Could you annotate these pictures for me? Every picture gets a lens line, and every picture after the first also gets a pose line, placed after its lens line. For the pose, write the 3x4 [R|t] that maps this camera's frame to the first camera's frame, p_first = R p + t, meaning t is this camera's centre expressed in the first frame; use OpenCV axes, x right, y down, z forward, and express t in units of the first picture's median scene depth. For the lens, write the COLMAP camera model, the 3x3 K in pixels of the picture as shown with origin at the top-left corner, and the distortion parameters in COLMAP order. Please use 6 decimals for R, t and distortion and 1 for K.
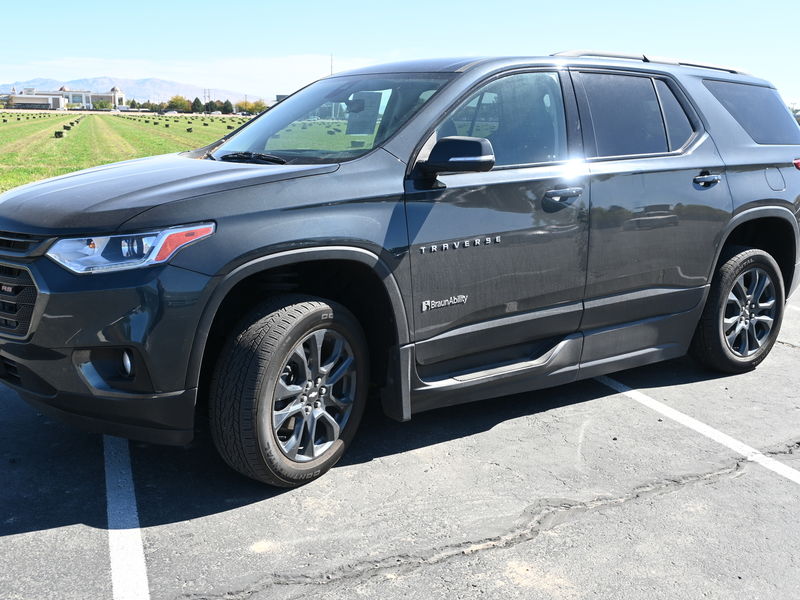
lens RADIAL K [[838.5, 0, 400.0], [0, 838.5, 300.0], [0, 0, 1]] dist [0.001474, 0.019658]
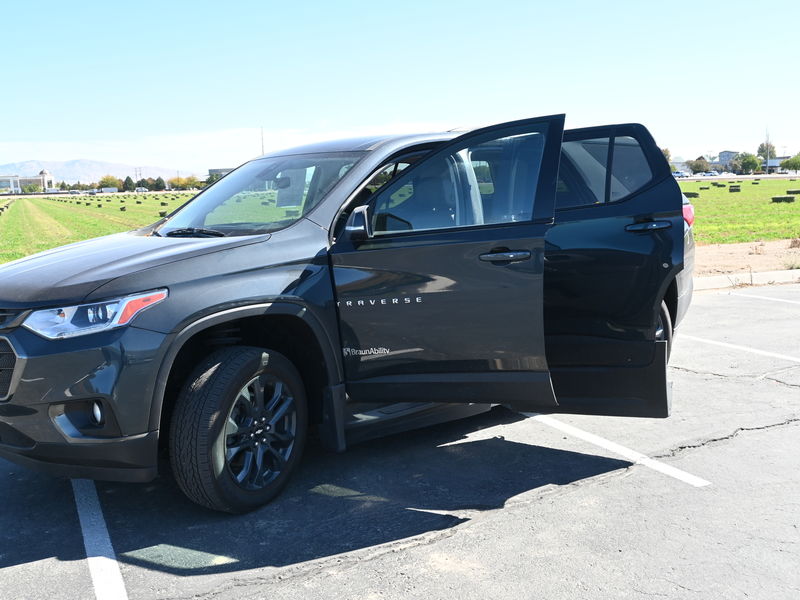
lens RADIAL K [[838.5, 0, 400.0], [0, 838.5, 300.0], [0, 0, 1]] dist [0.001474, 0.019658]
pose [[0.995478, -0.063994, 0.070198, 0.021789], [0.069104, 0.994938, -0.072964, 0.031297], [-0.065173, 0.077485, 0.994861, -0.191900]]
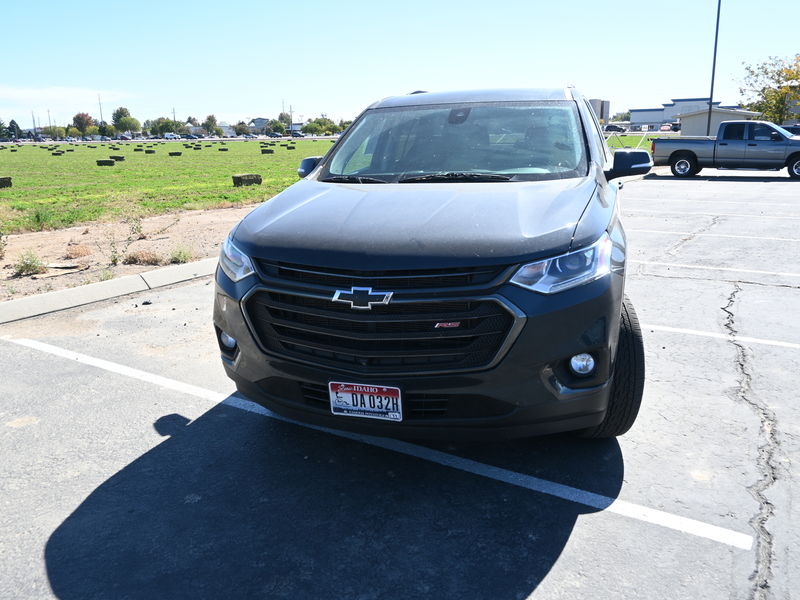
lens RADIAL K [[683.1, 0, 400.0], [0, 683.1, 300.0], [0, 0, 1]] dist [-0.000858, -0.012898]
pose [[0.793325, -0.183957, 0.580341, -0.975261], [0.167851, 0.982400, 0.081950, -0.118606], [-0.585203, 0.032397, 0.810240, 0.369887]]
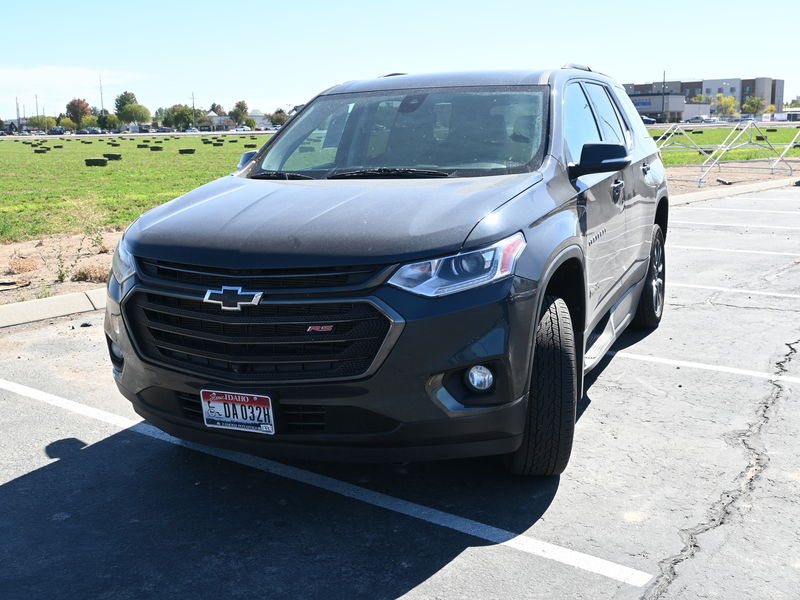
lens RADIAL K [[933.3, 0, 400.0], [0, 933.3, 300.0], [0, 0, 1]] dist [-0.014743, 0.006340]
pose [[0.848881, -0.138860, 0.510019, -0.907671], [0.153285, 0.988084, 0.013890, -0.045348], [-0.505871, 0.066388, 0.860051, 0.071410]]
